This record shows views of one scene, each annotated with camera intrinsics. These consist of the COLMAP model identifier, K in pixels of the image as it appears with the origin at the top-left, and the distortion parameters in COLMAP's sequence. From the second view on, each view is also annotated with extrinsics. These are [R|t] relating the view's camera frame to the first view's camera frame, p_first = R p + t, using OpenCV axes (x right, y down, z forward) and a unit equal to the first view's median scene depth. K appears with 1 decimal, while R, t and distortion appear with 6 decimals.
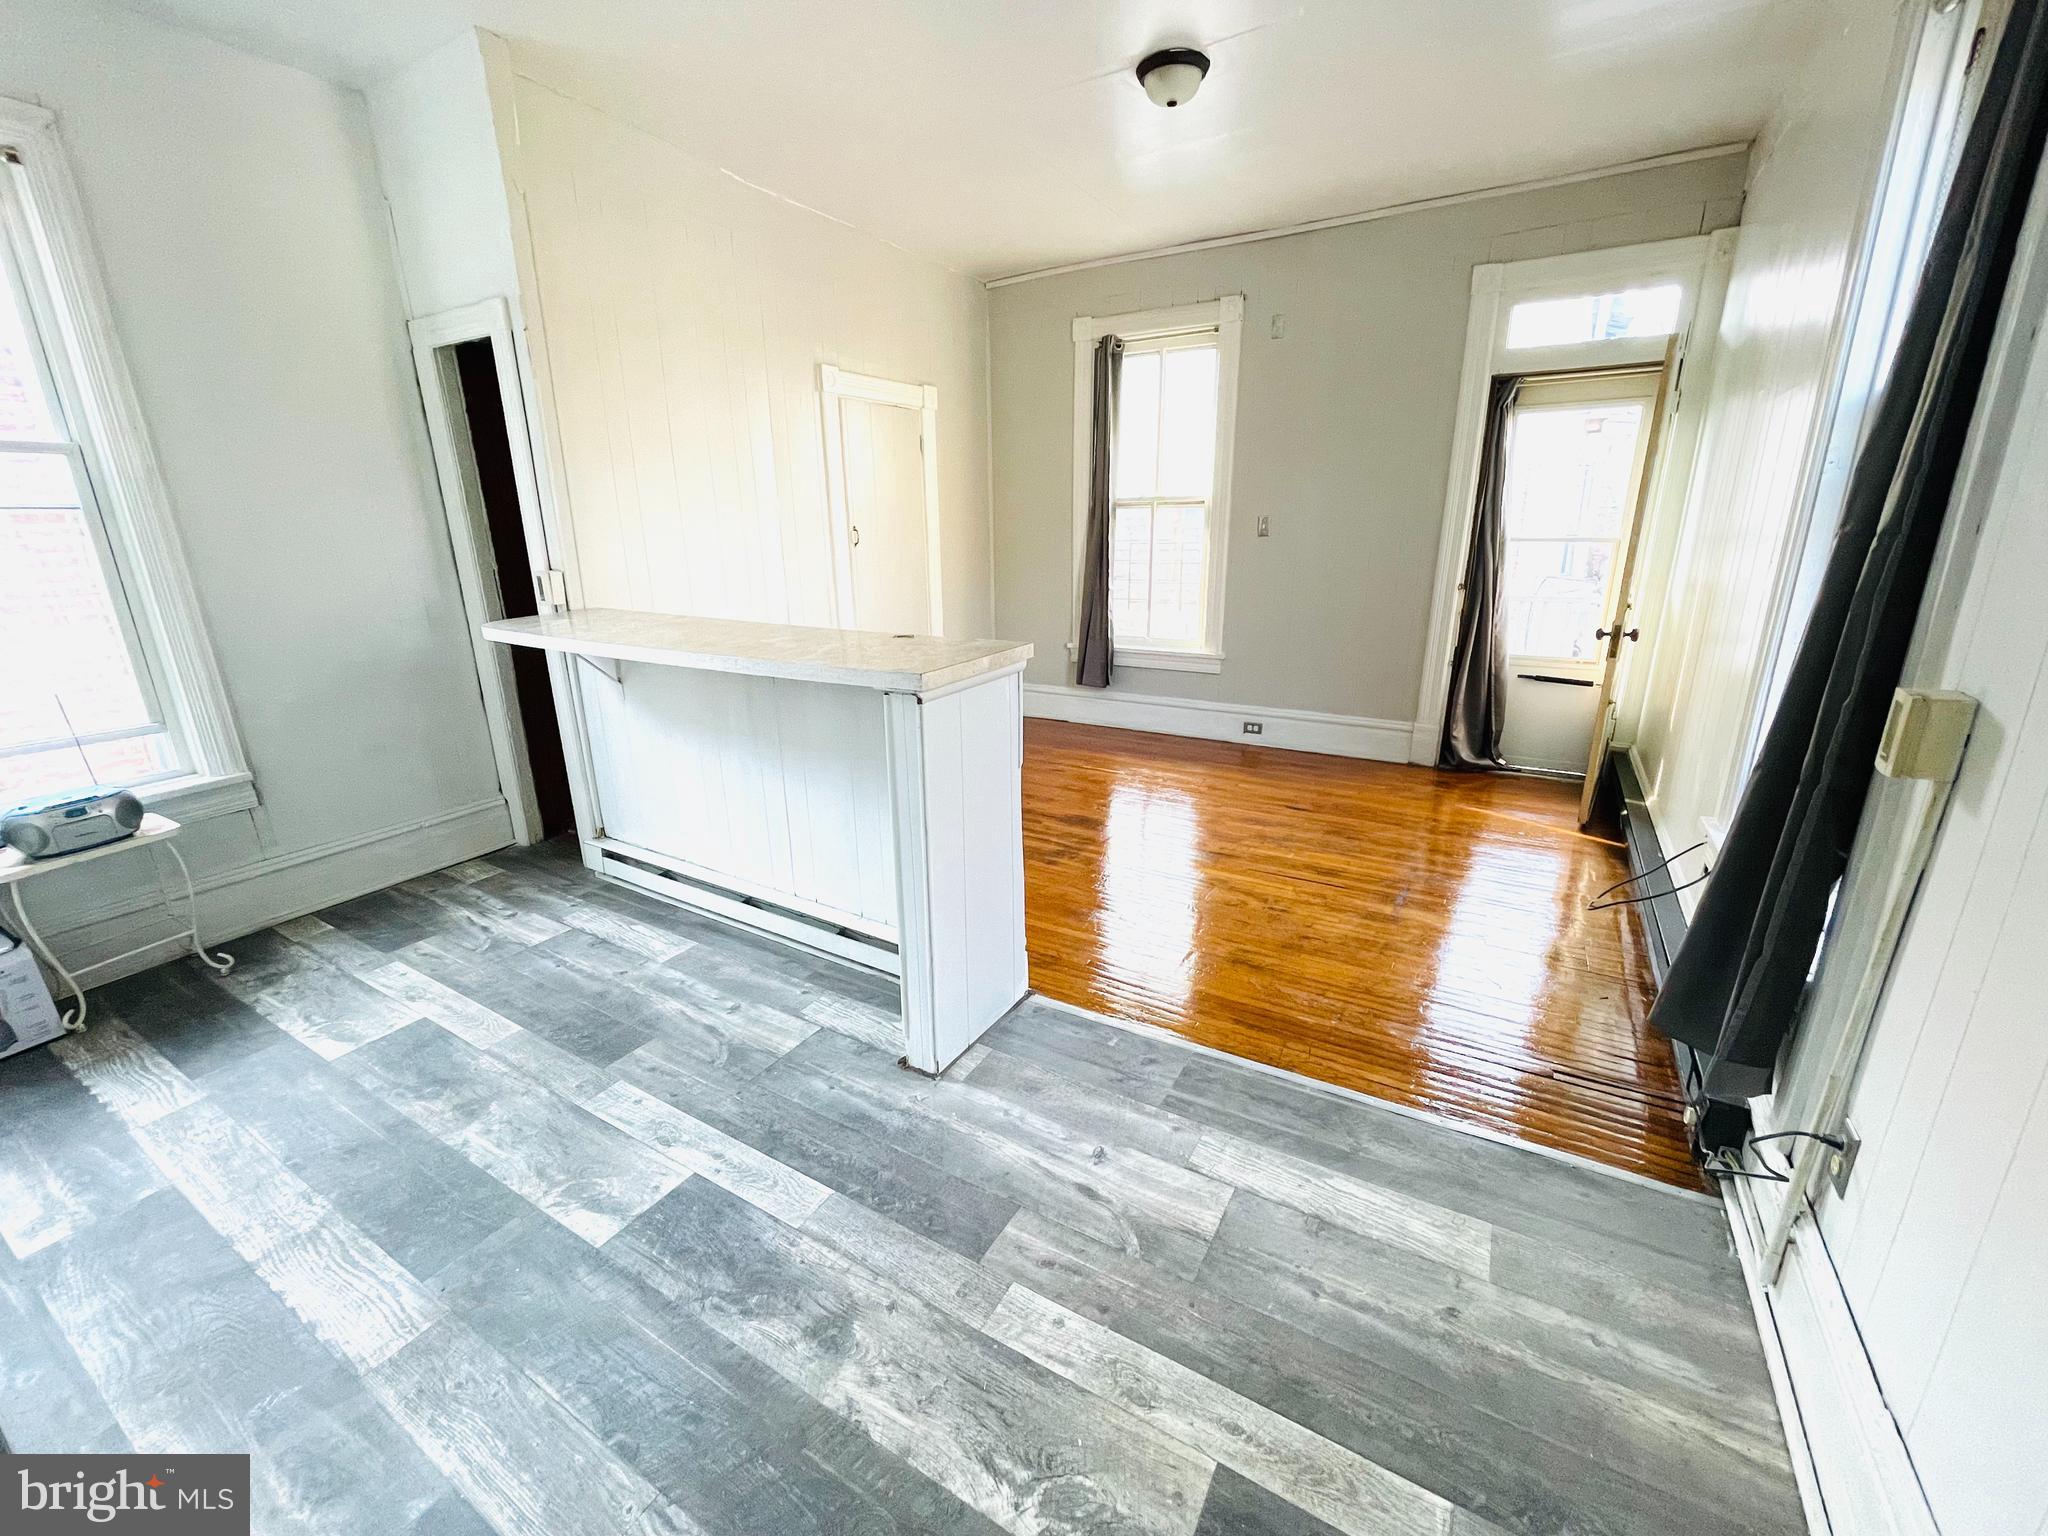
lens RADIAL K [[830.4, 0, 1016.9], [0, 830.4, 771.3], [0, 0, 1]] dist [0.002136, 0.000240]
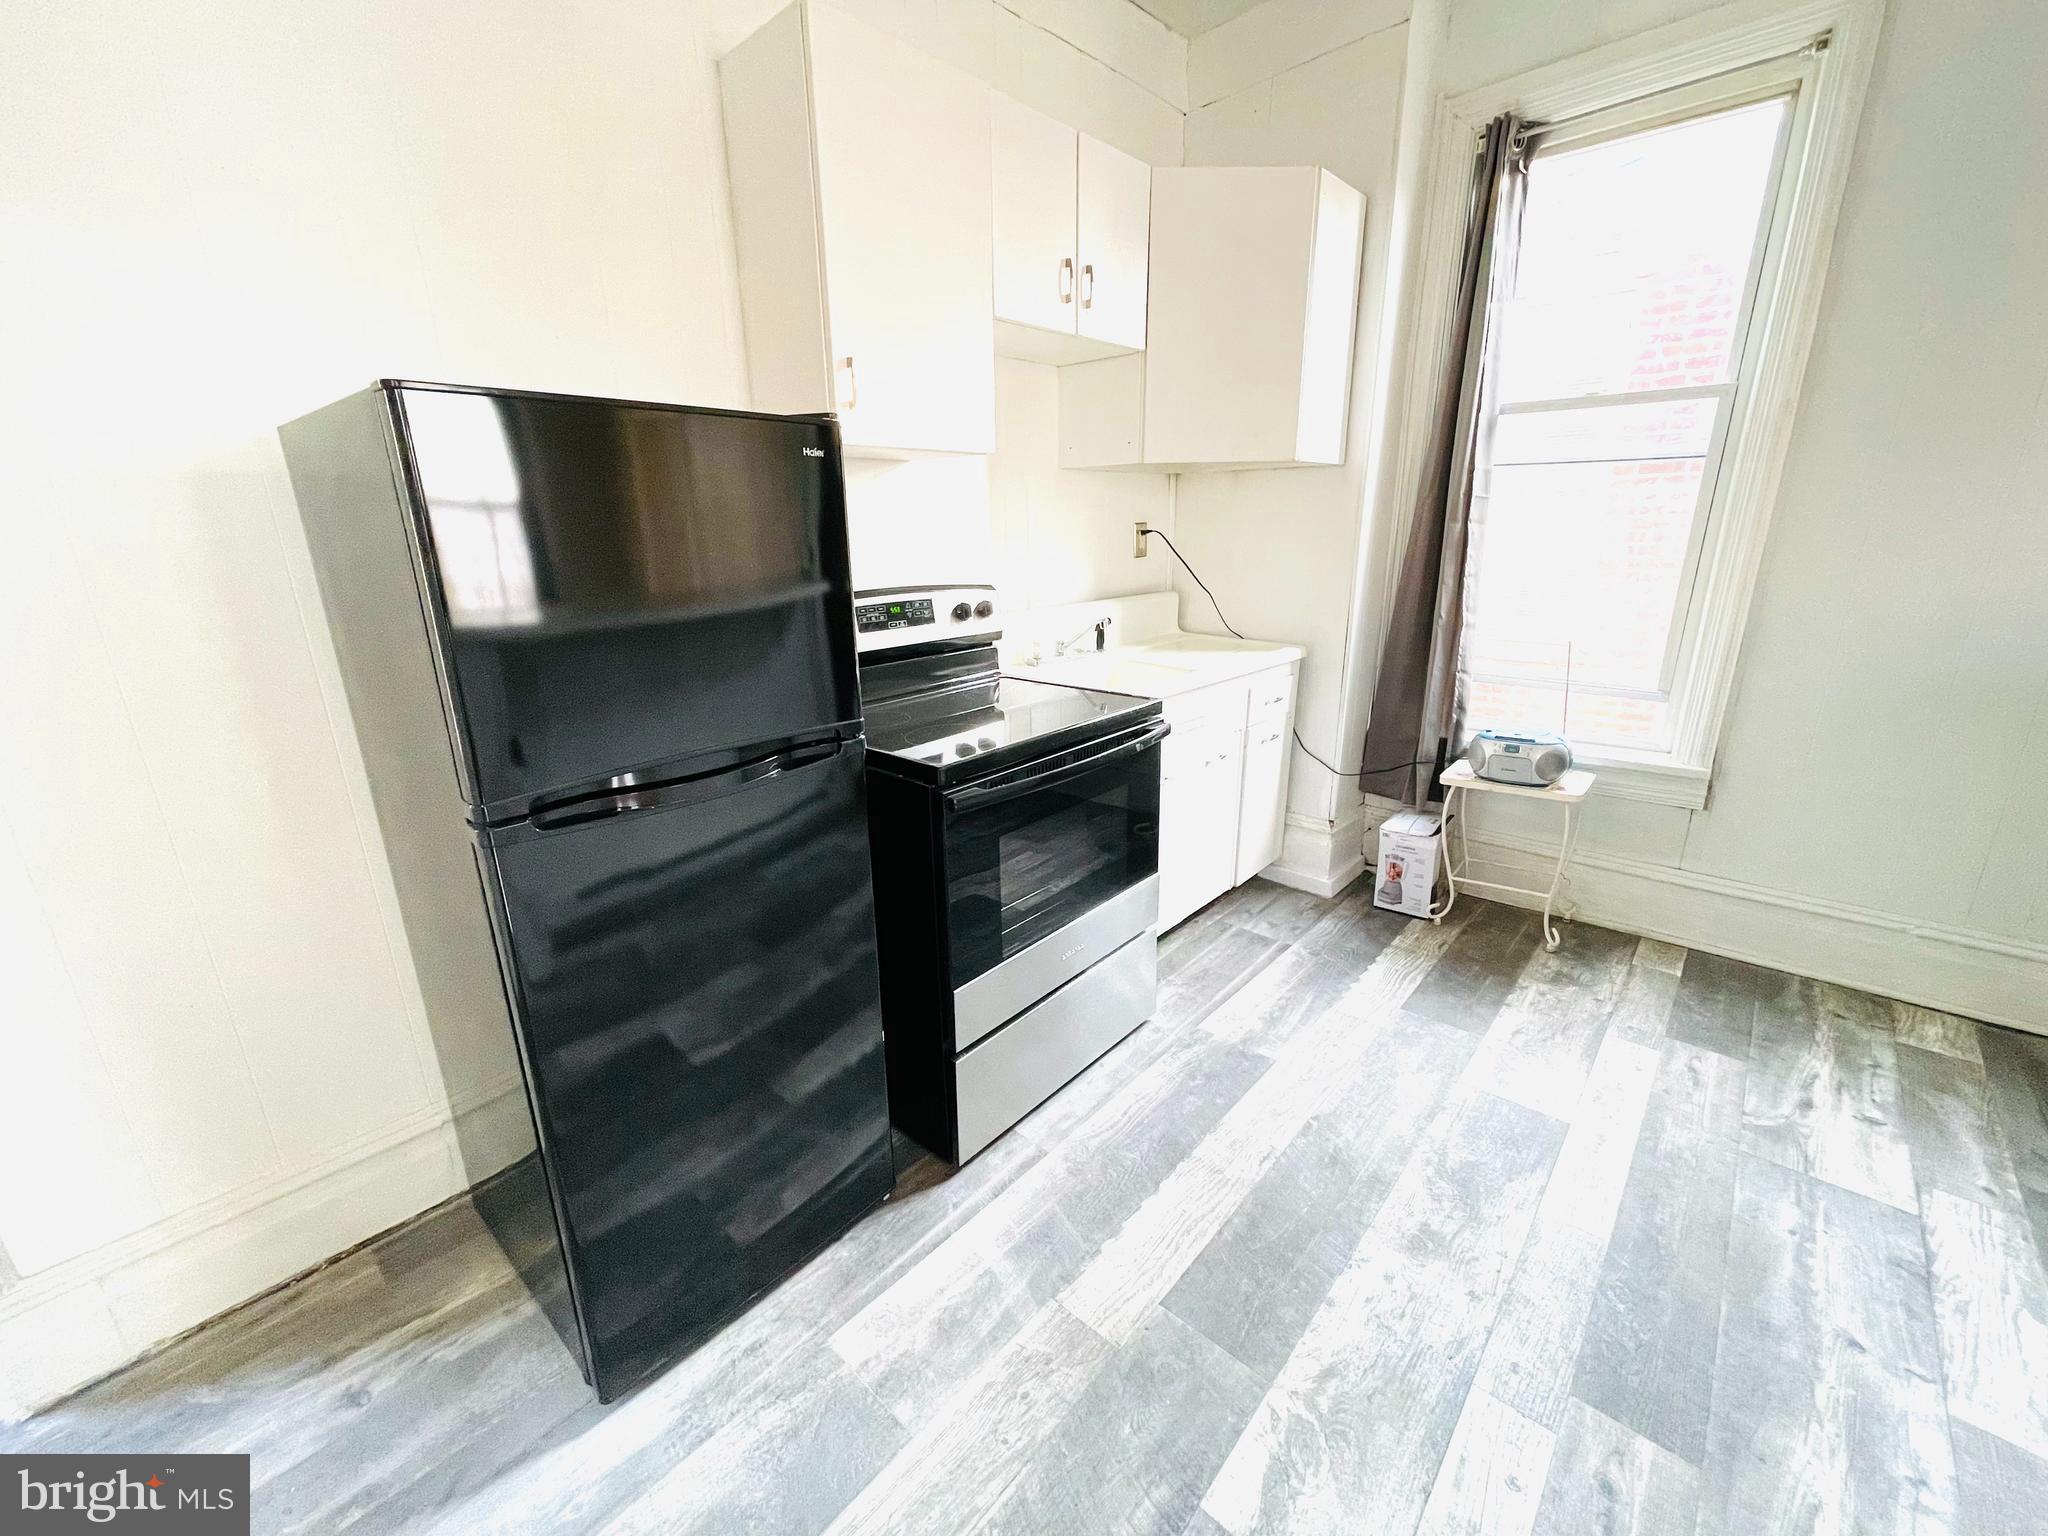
lens RADIAL K [[830.4, 0, 1020.7], [0, 830.4, 758.9], [0, 0, 1]] dist [0.002136, 0.000240]
pose [[-0.197385, 0.292689, -0.935613, -0.003633], [-0.263824, 0.903320, 0.338245, -0.120851], [0.944159, 0.313602, -0.101083, 0.471499]]
